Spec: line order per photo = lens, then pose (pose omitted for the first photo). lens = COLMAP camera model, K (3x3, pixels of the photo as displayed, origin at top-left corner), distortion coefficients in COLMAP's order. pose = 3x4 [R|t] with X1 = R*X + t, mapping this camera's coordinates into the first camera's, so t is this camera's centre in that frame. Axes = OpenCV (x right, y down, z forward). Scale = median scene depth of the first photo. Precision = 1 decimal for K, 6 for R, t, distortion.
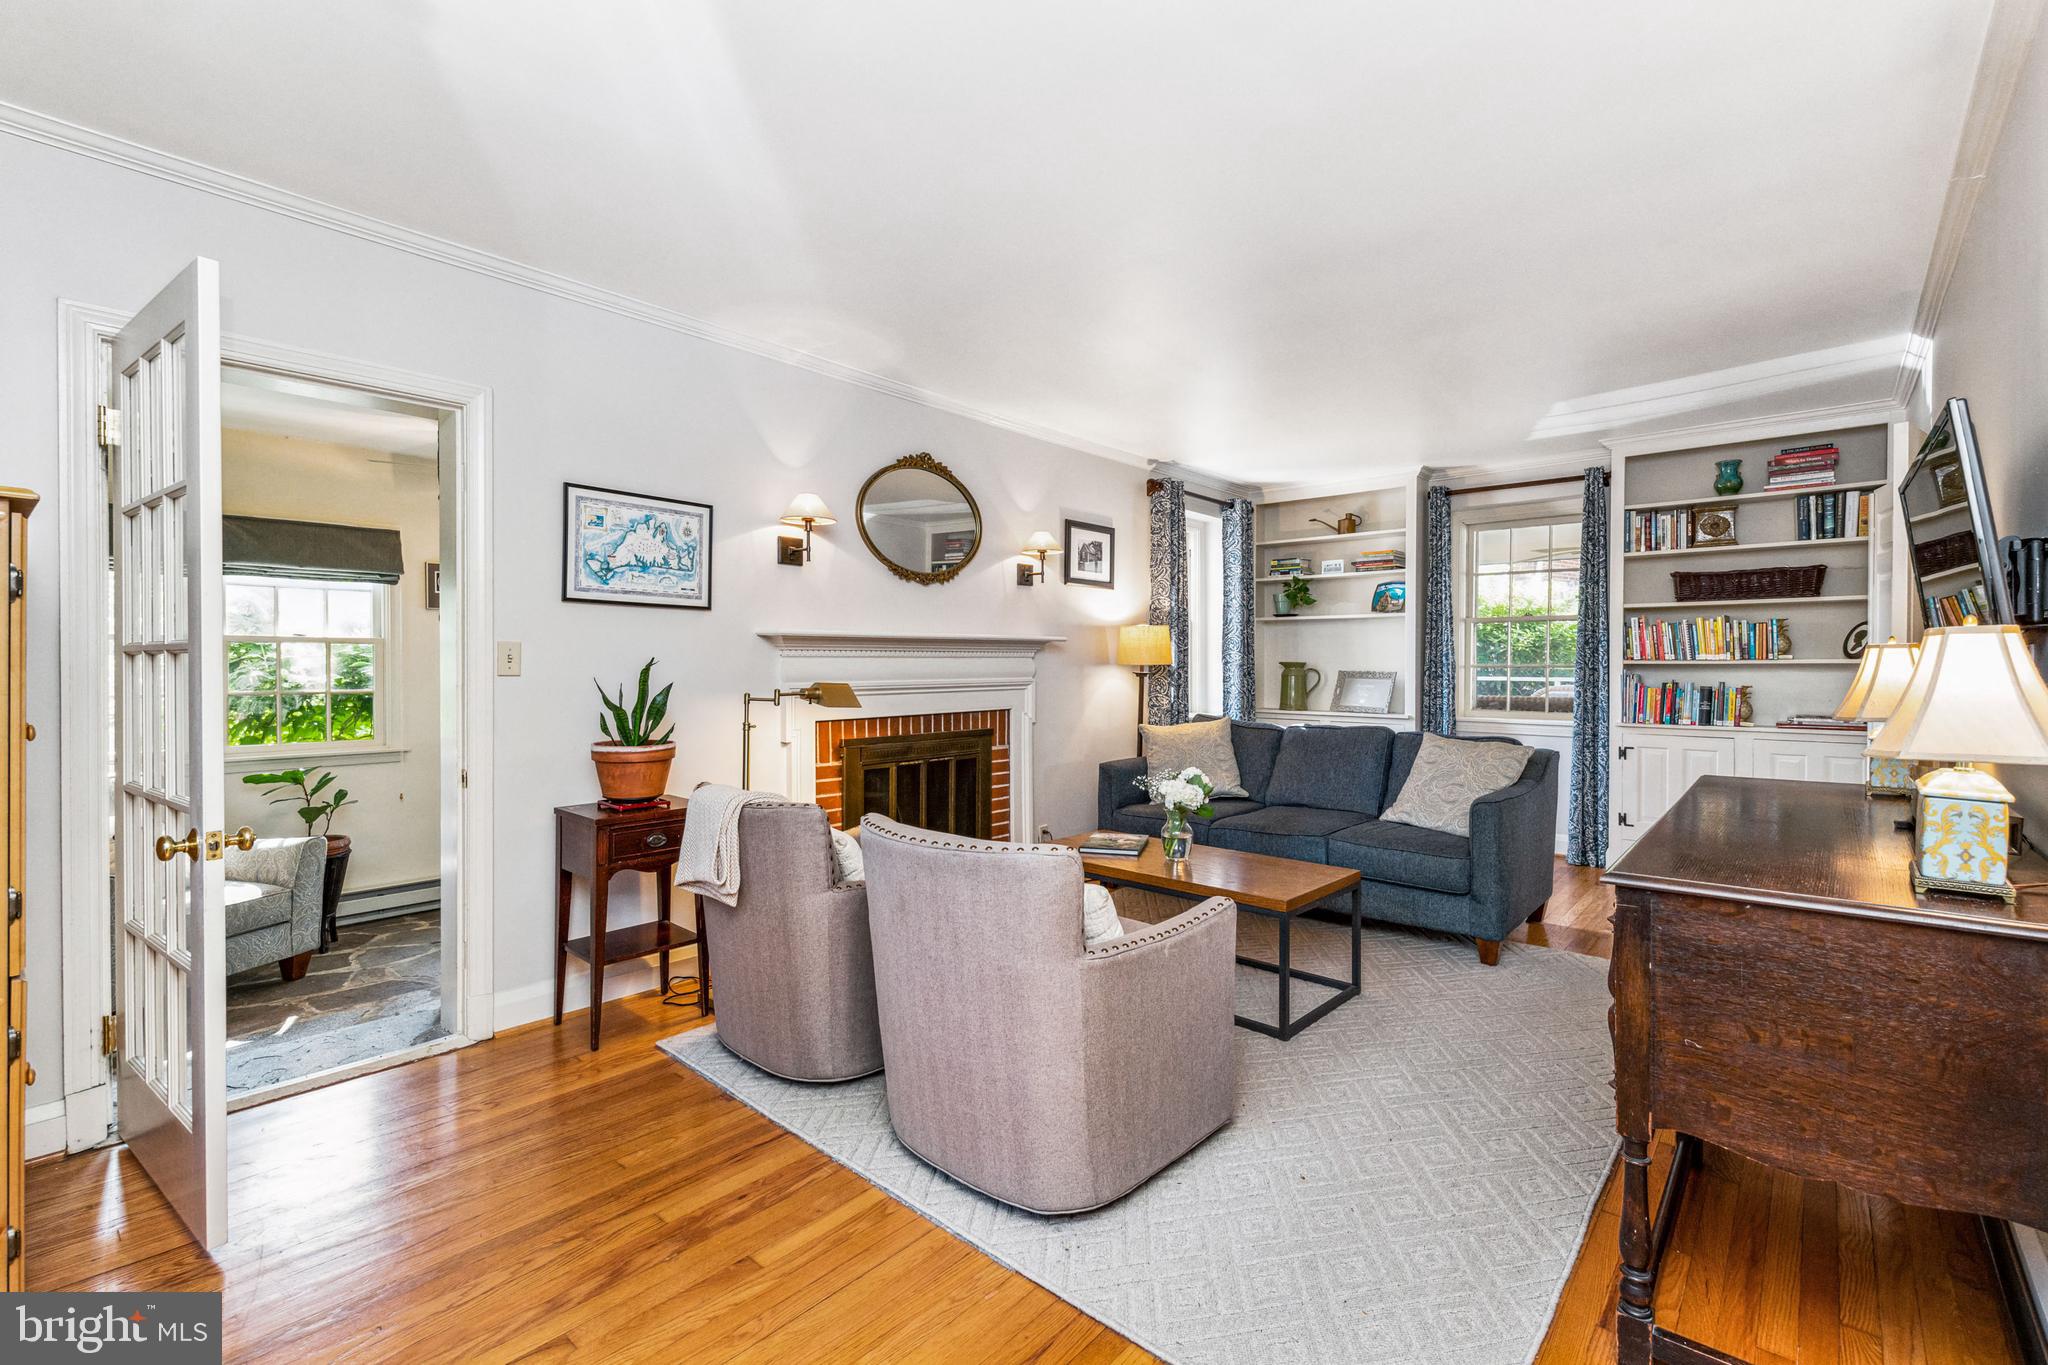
lens RADIAL K [[905.0, 0, 1023.4], [0, 905.0, 678.4], [0, 0, 1]] dist [-0.004887, -0.002307]
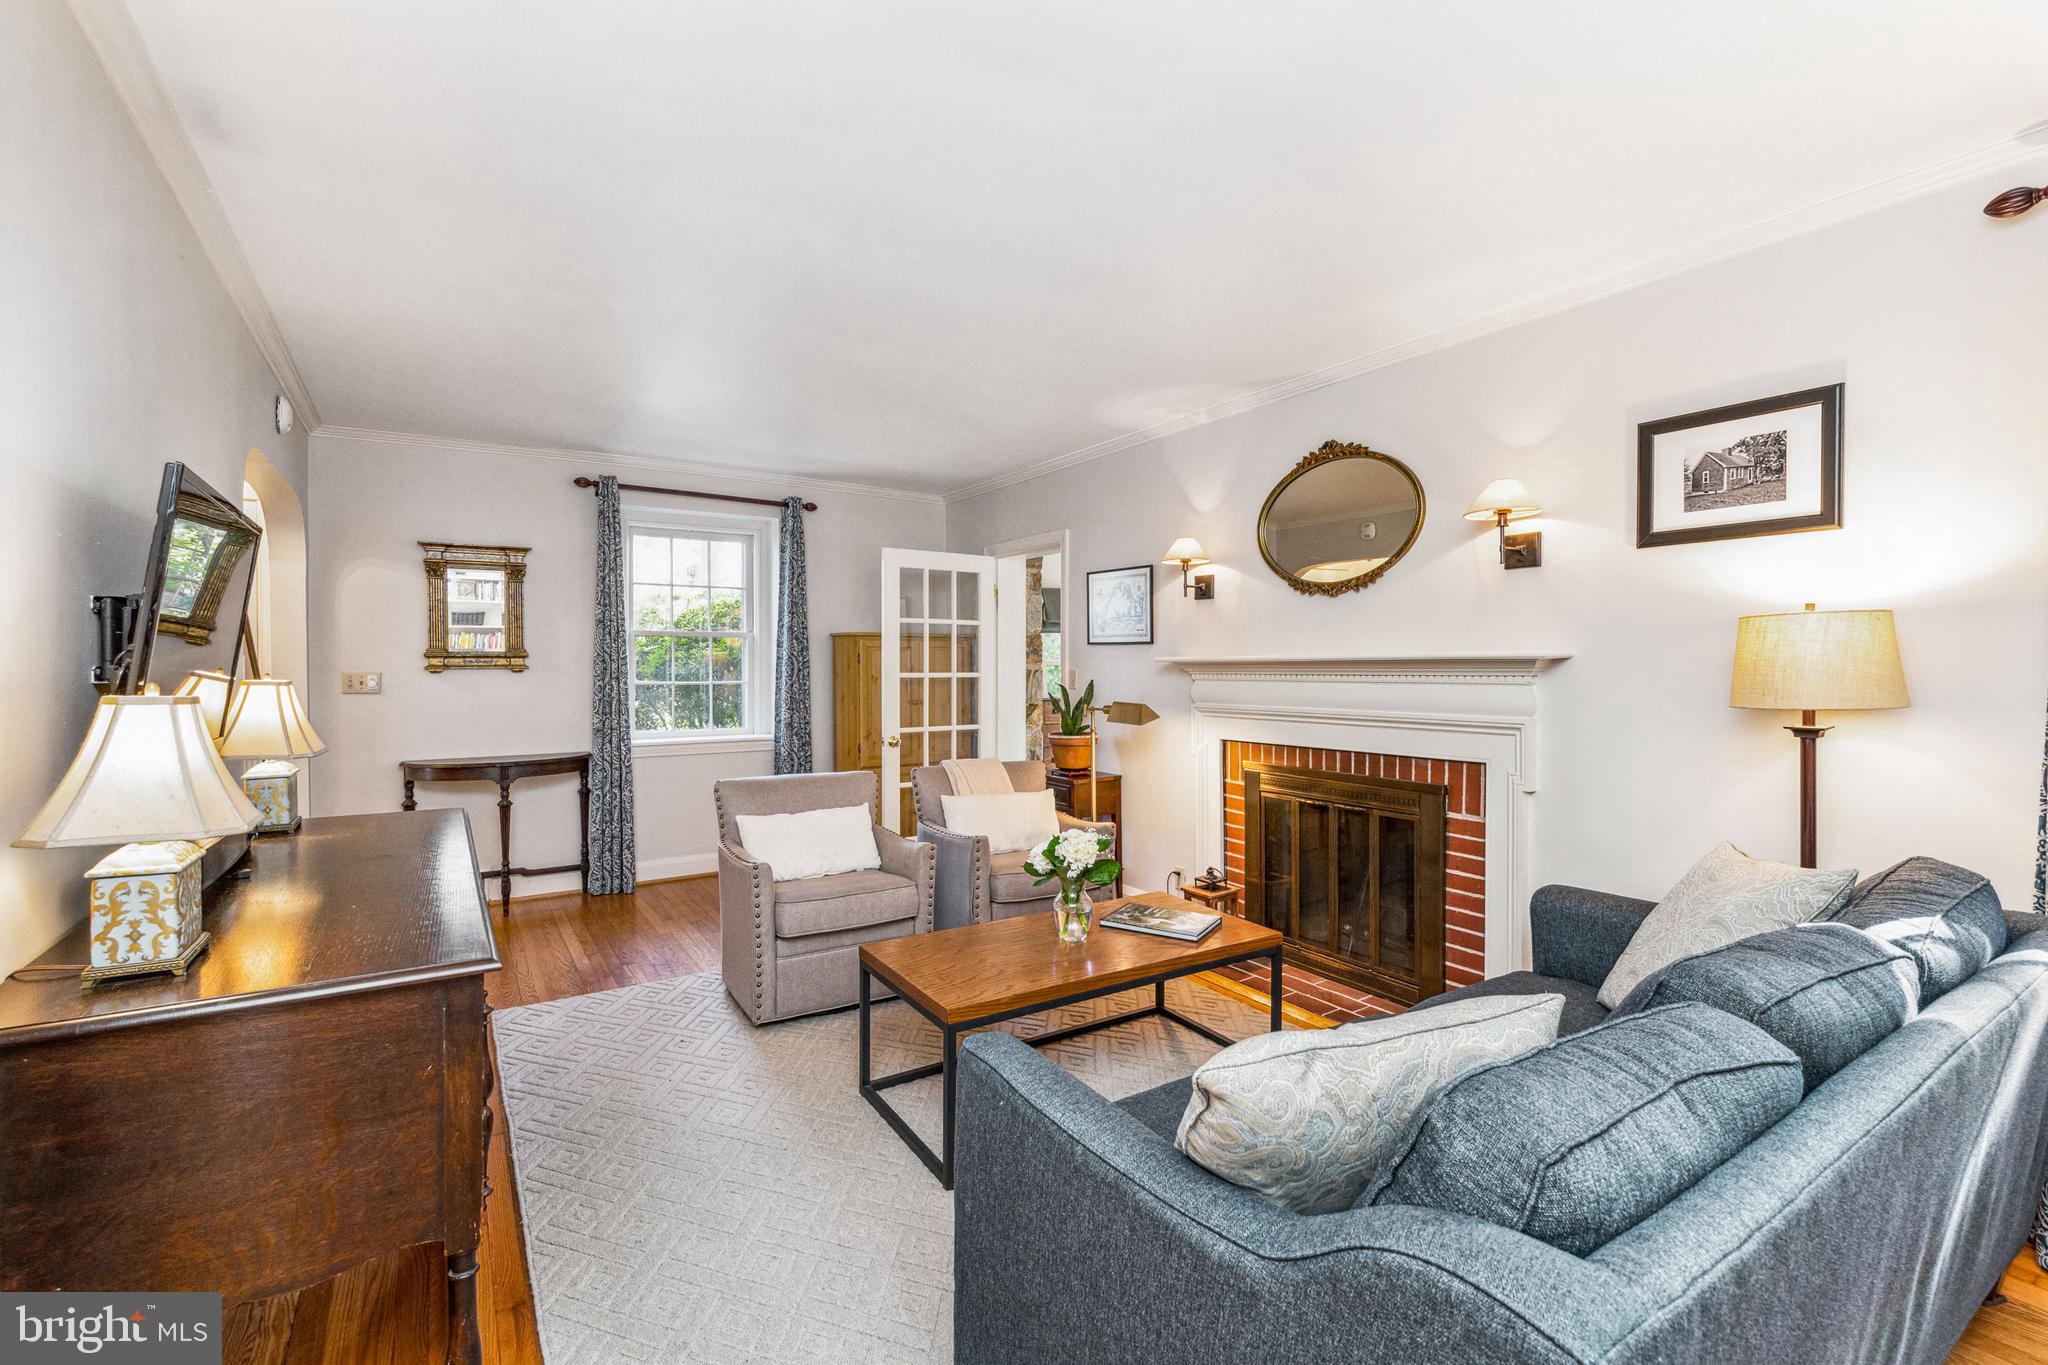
lens RADIAL K [[905.0, 0, 1028.5], [0, 905.0, 668.9], [0, 0, 1]] dist [-0.004887, -0.002307]
pose [[-0.277386, 0.013670, -0.960661, 0.754335], [-0.004893, 0.999866, 0.015641, -0.046070], [0.960746, 0.009040, -0.277282, 0.928054]]
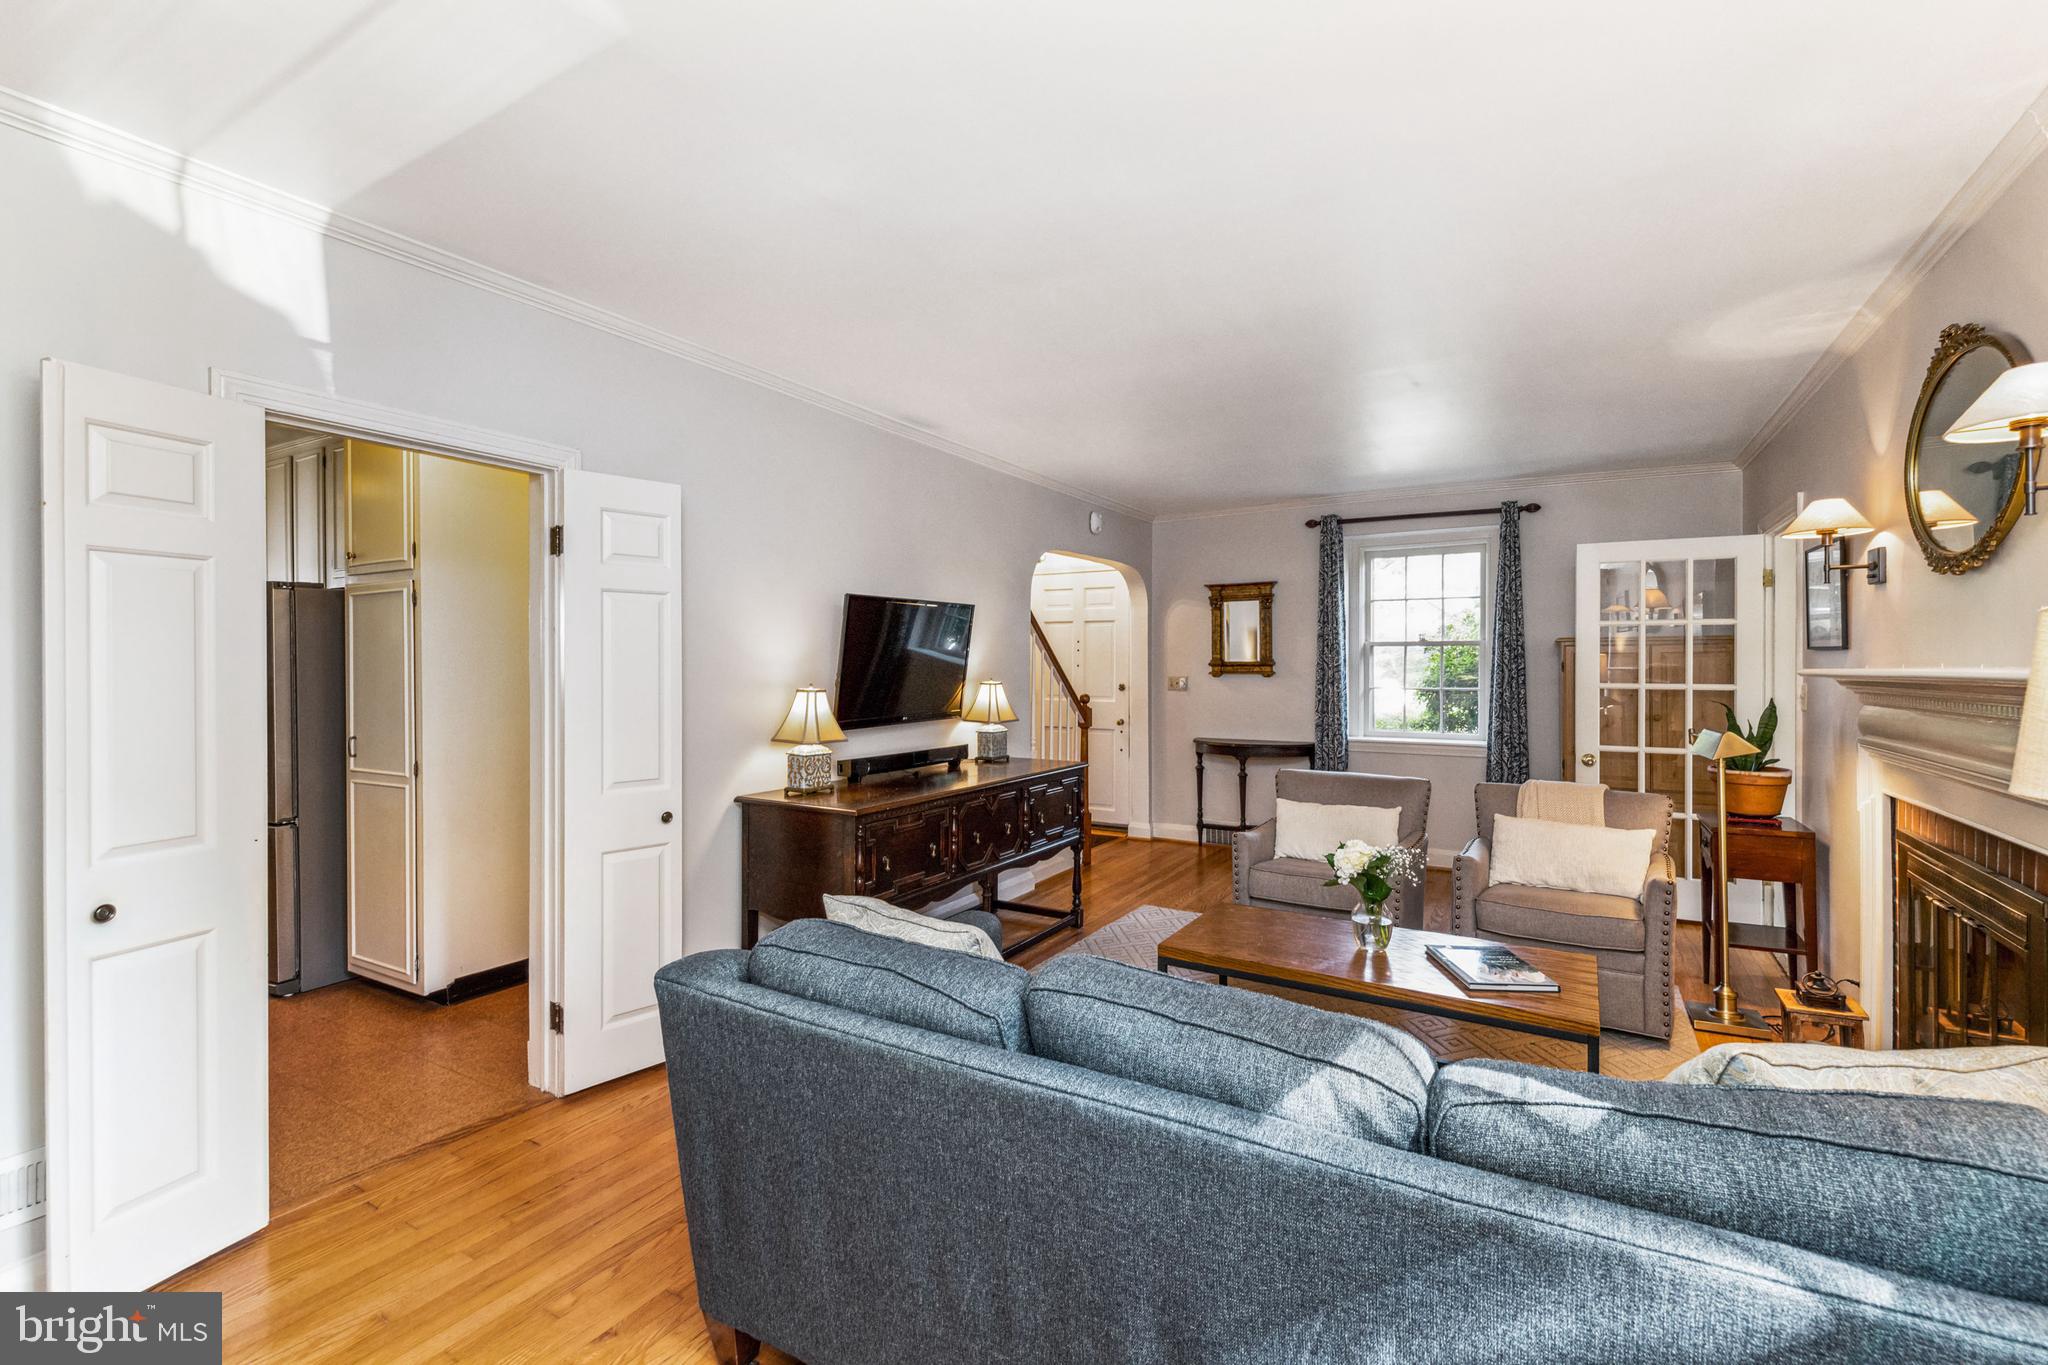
lens RADIAL K [[905.0, 0, 1011.9], [0, 905.0, 670.6], [0, 0, 1]] dist [-0.004887, -0.002307]
pose [[-0.988073, 0.009390, -0.153697, 0.489735], [0.007097, 0.999855, 0.015461, -0.057459], [0.153820, 0.014186, -0.987997, 1.394990]]
